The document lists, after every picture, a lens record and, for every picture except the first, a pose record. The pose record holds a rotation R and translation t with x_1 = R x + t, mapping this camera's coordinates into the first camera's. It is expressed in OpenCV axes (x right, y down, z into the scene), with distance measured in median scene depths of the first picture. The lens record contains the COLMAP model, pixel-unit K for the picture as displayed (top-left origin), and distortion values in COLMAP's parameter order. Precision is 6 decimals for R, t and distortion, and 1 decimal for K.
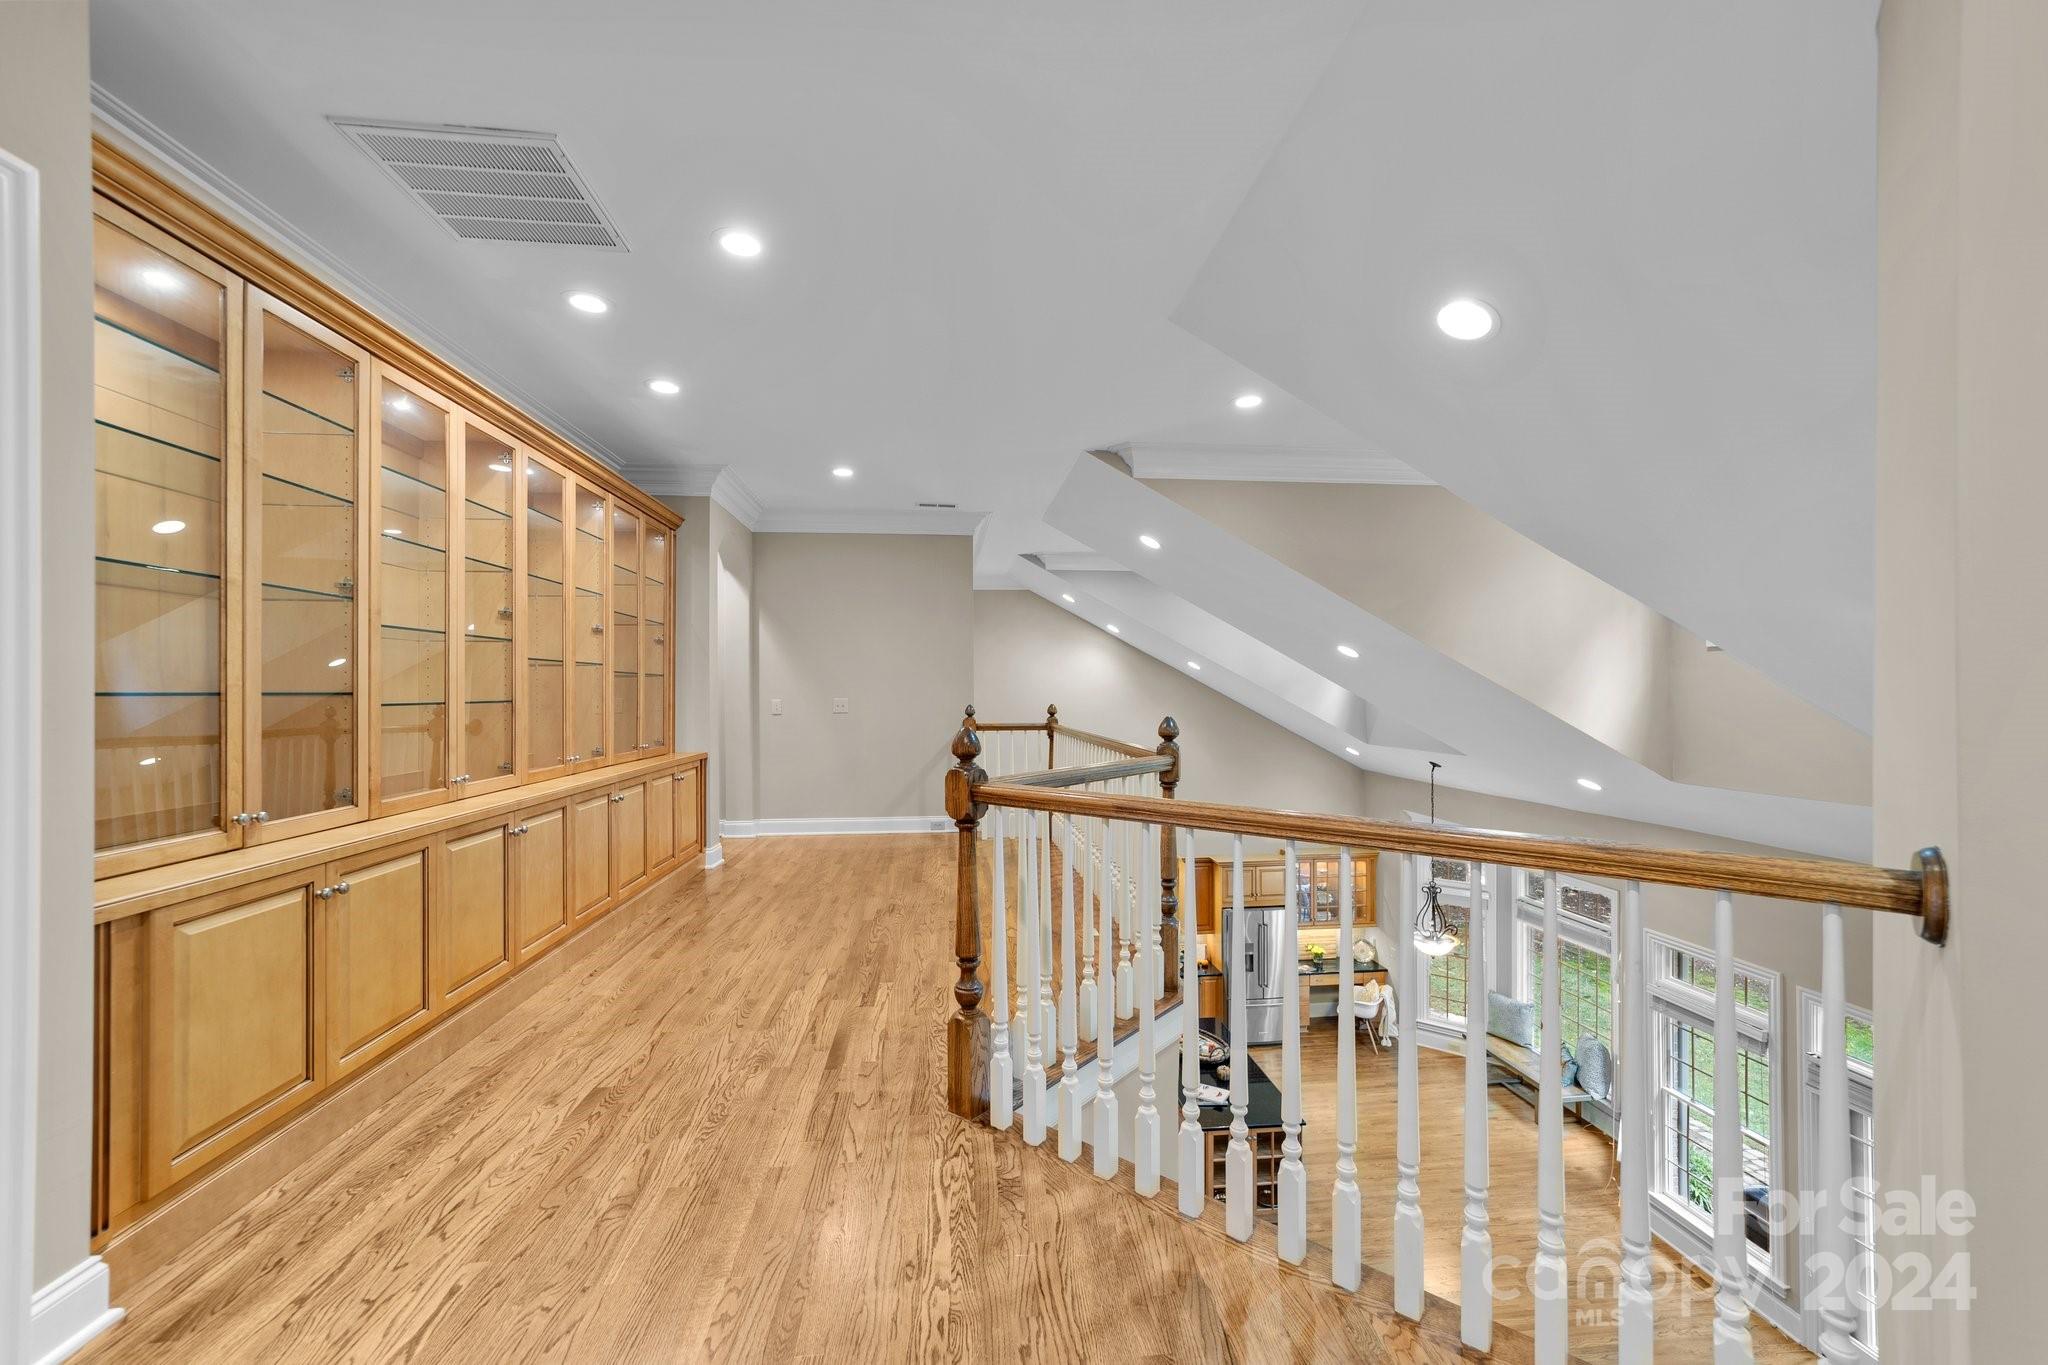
lens RADIAL K [[785.9, 0, 1018.8], [0, 785.9, 687.8], [0, 0, 1]] dist [0.001895, 0.001296]
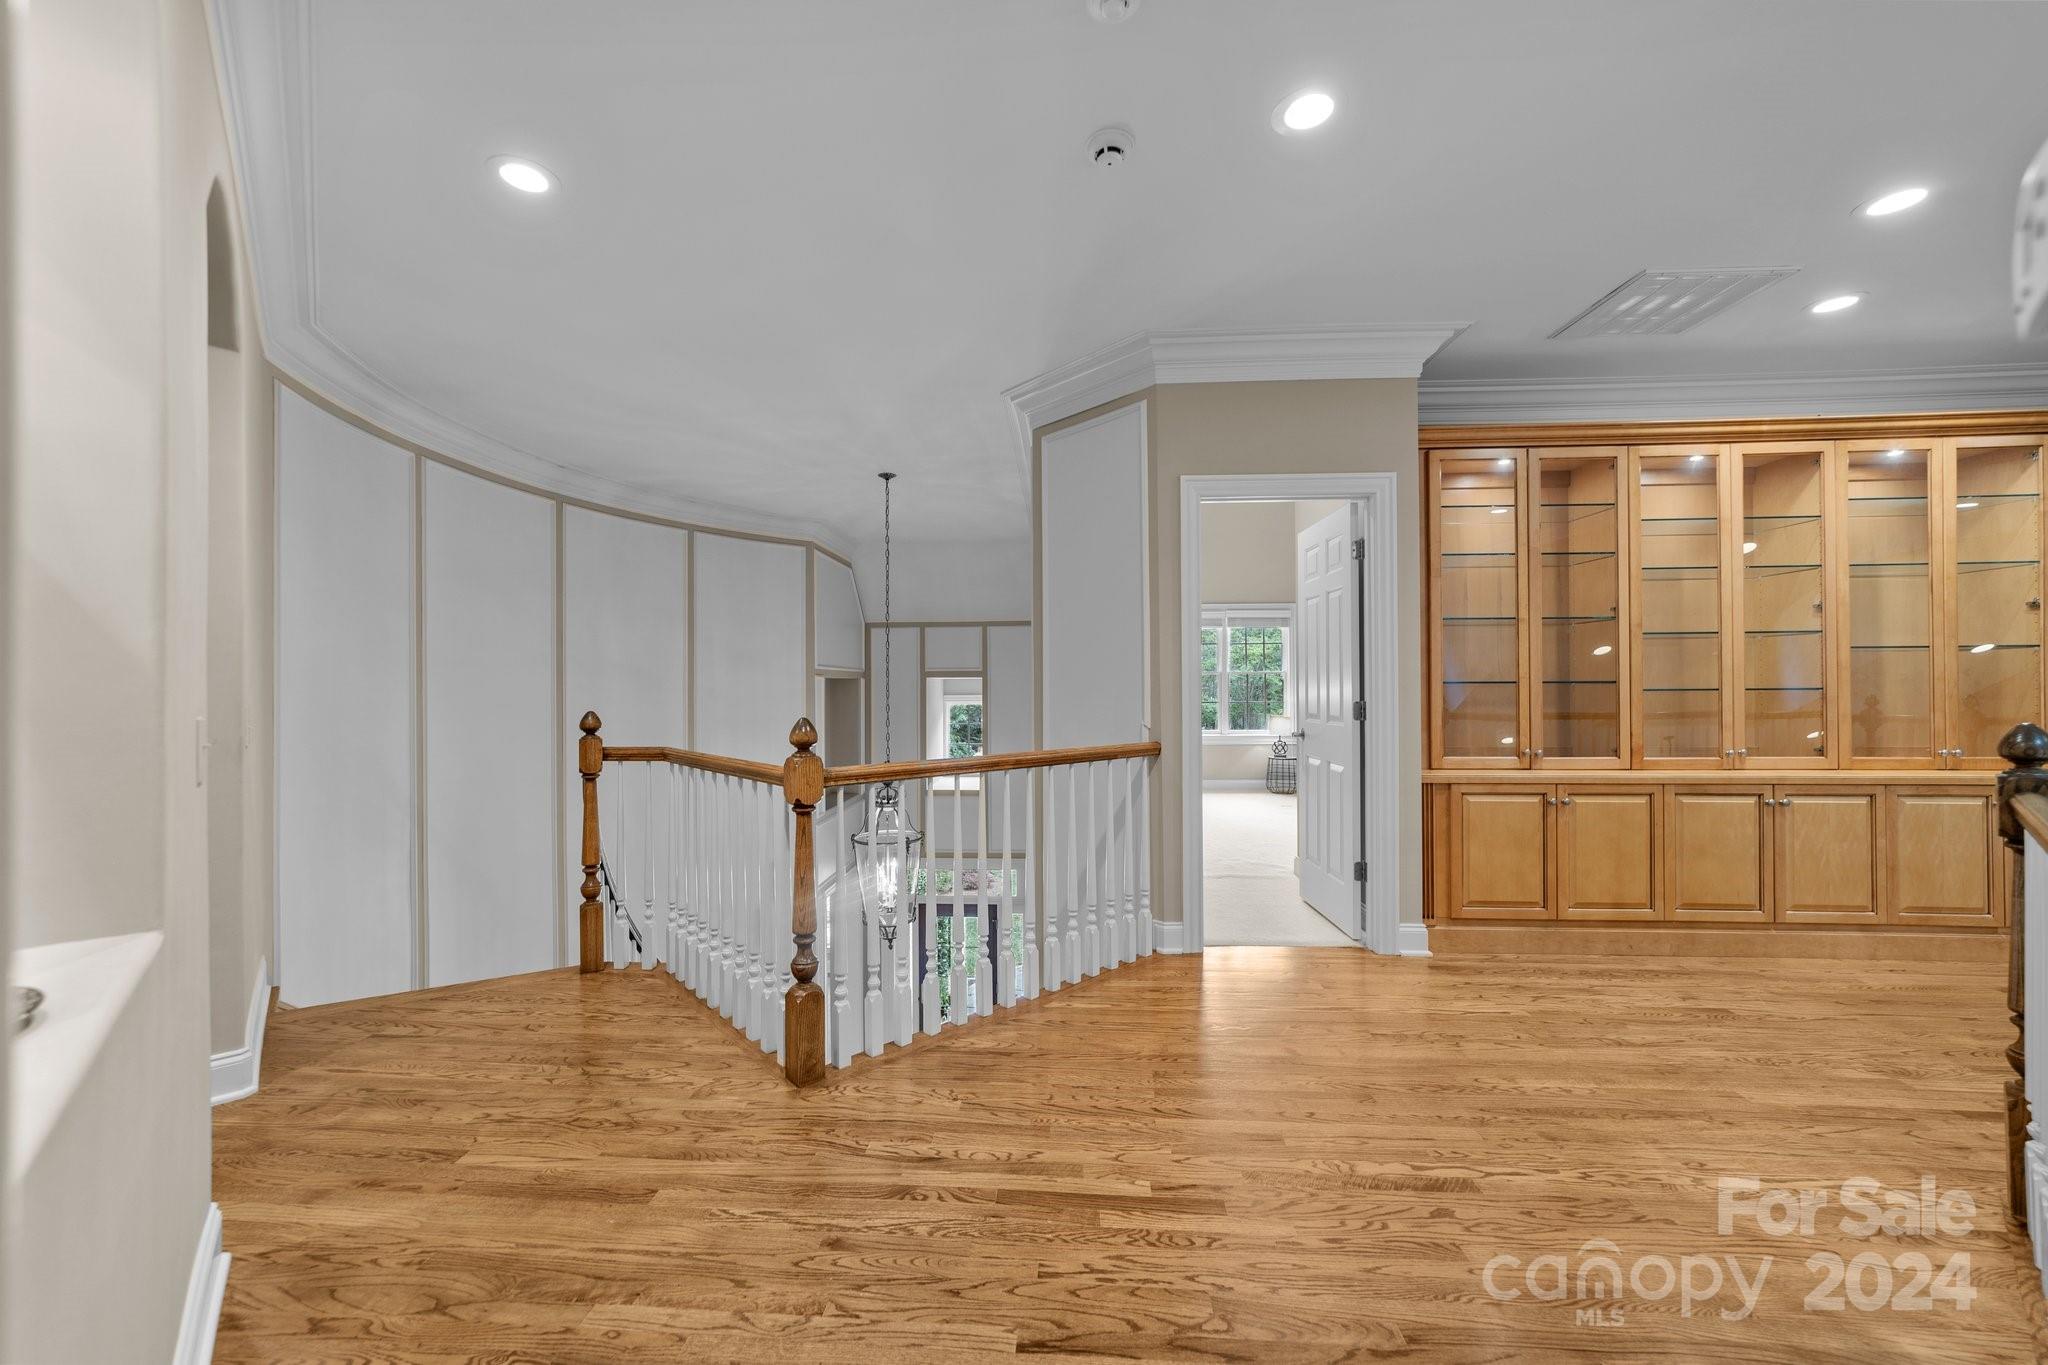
lens RADIAL K [[785.9, 0, 1015.2], [0, 785.9, 679.1], [0, 0, 1]] dist [0.001895, 0.001296]
pose [[-0.156621, -0.002737, -0.987655, 0.918541], [0.009536, 0.999945, -0.004283, -0.002663], [0.987613, -0.010089, -0.156587, 0.131771]]
